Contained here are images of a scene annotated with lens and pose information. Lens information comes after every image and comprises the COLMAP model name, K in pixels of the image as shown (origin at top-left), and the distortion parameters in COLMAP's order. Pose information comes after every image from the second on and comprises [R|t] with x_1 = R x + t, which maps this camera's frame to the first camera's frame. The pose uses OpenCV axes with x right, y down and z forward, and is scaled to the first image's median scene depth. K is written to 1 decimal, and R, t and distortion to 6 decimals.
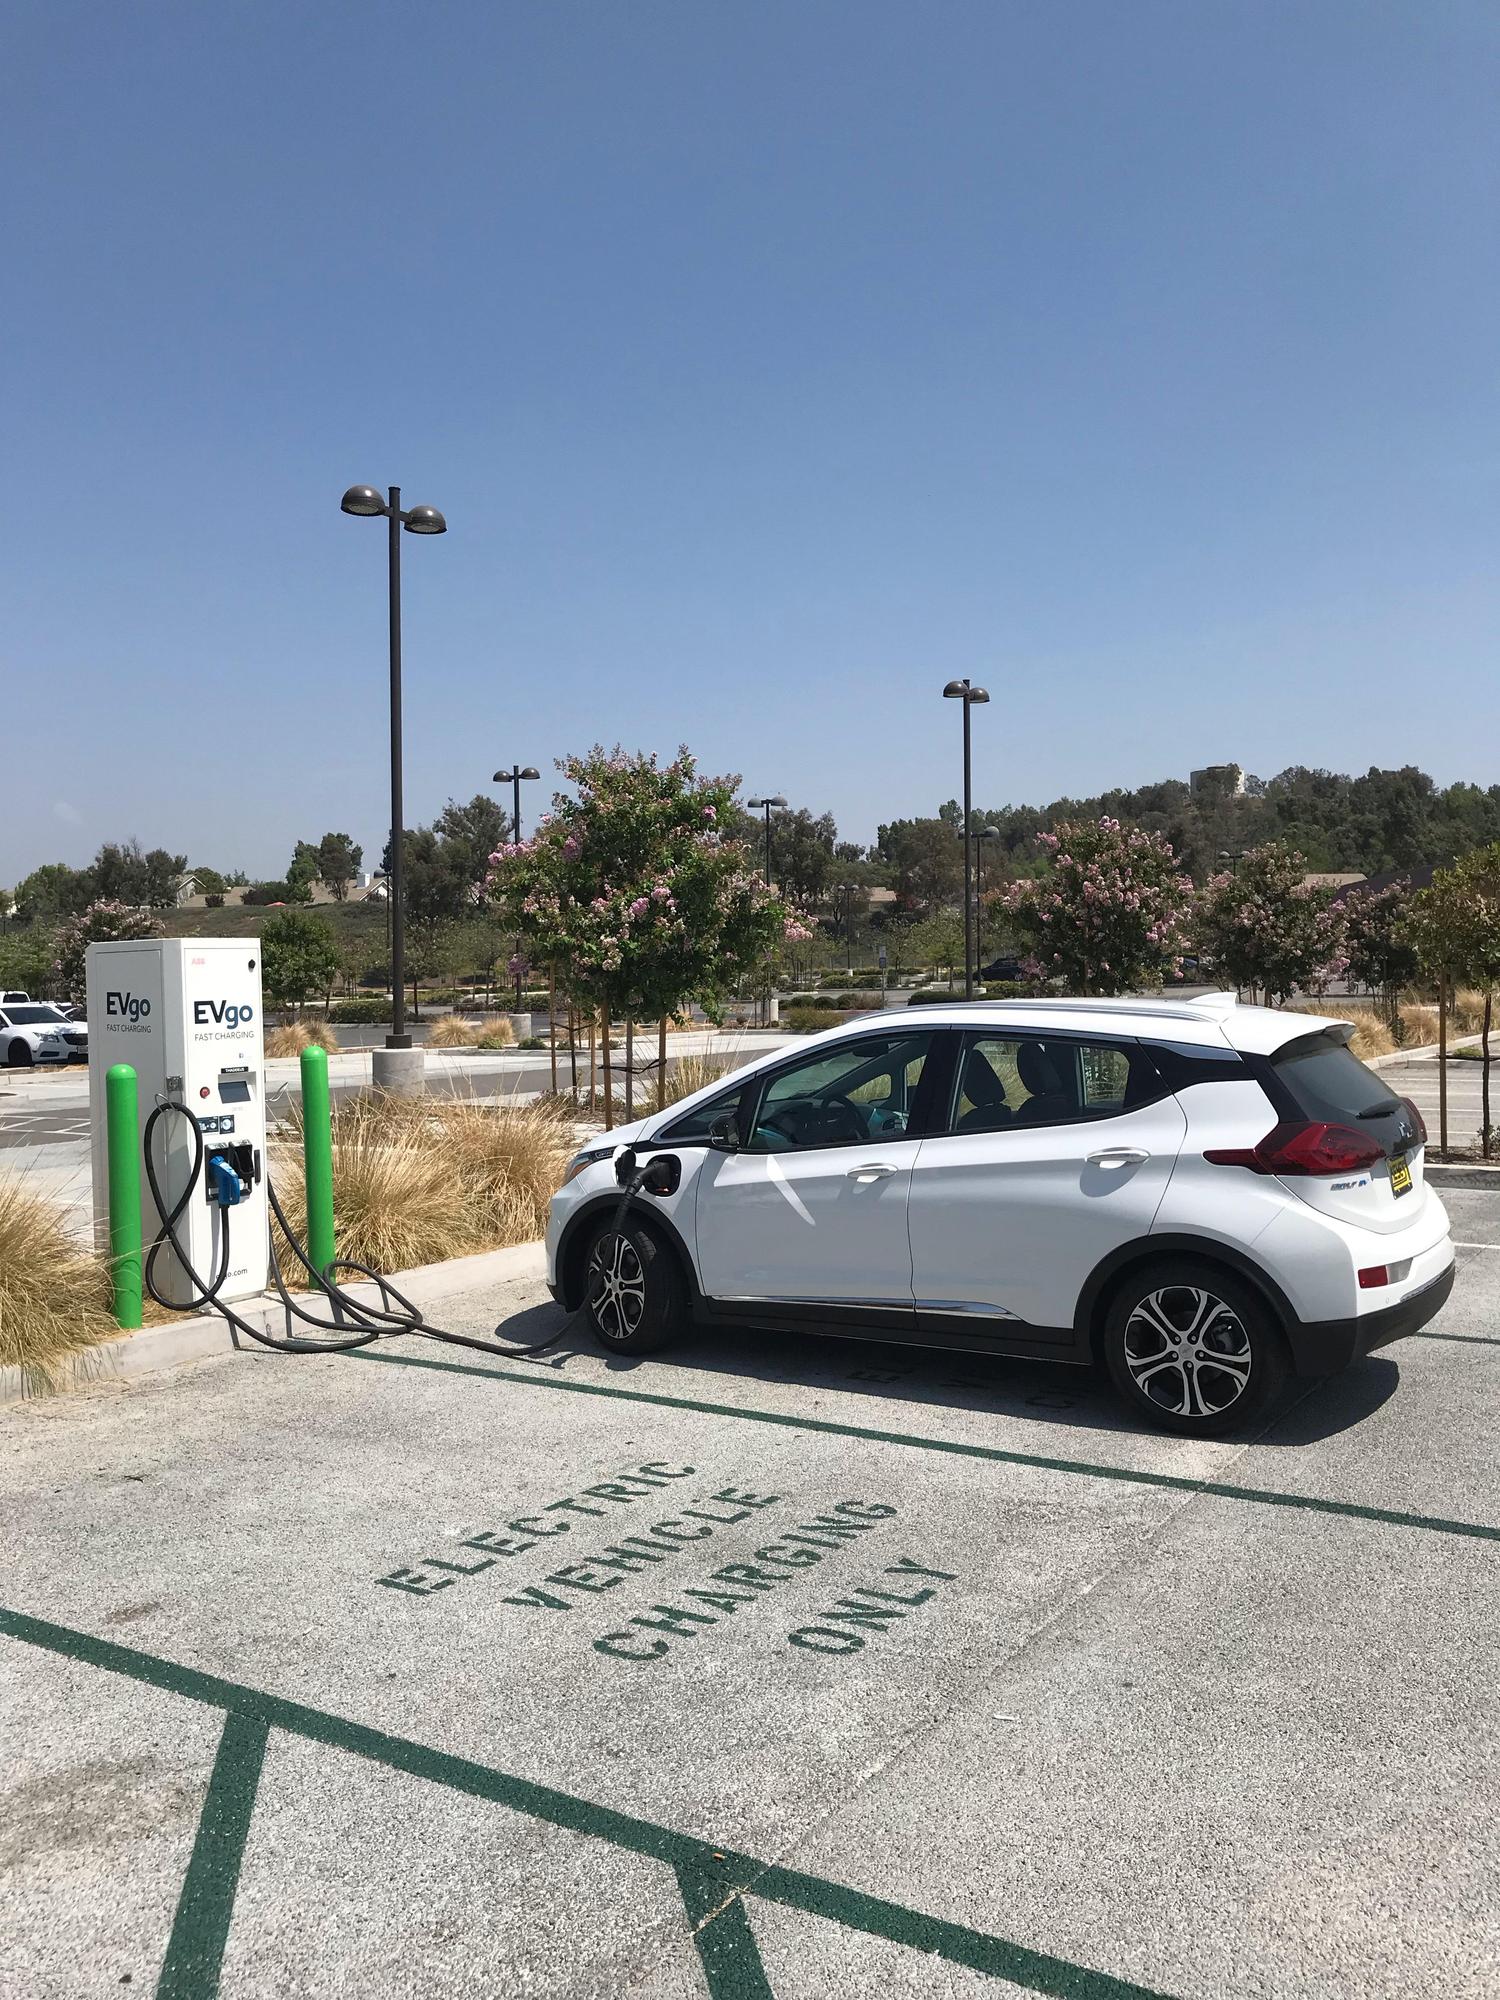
lens RADIAL K [[1611.4, 0, 750.0], [0, 1611.4, 1000.0], [0, 0, 1]] dist [0.005792, 0.000379]
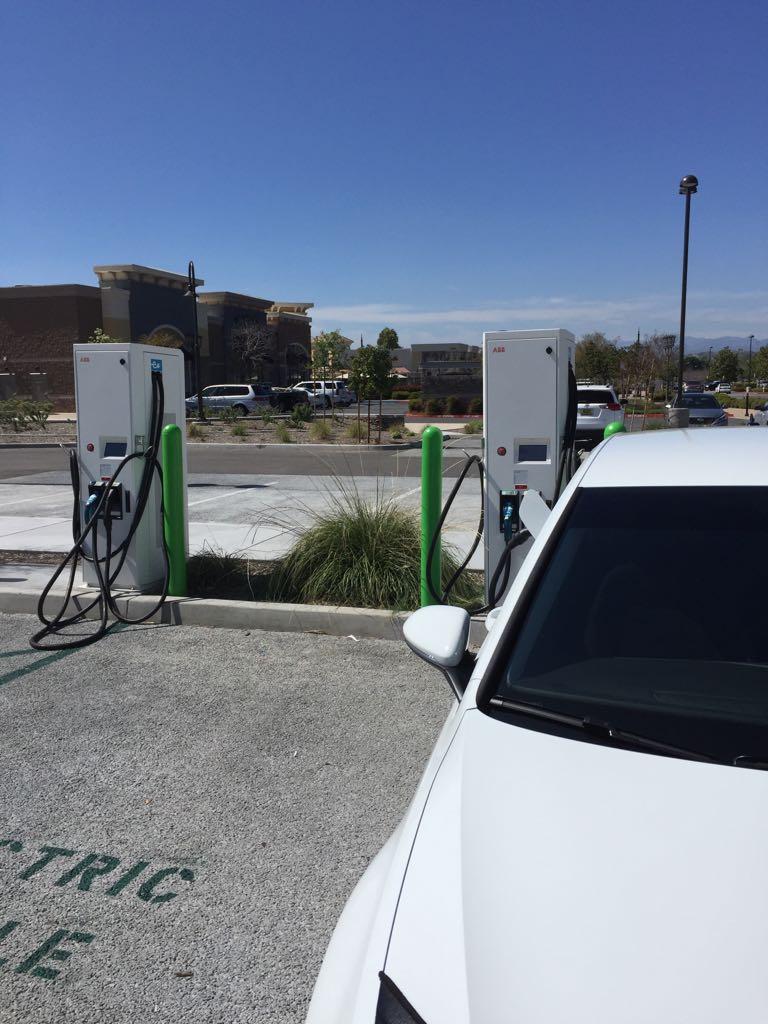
lens RADIAL K [[891.3, 0, 381.6], [0, 891.3, 475.5], [0, 0, 1]] dist [0.072324, -0.091125]
pose [[0.283741, 0.105429, -0.953087, 0.325392], [-0.005235, 0.994093, 0.108407, -0.001088], [0.958887, -0.025770, 0.282617, 0.695510]]
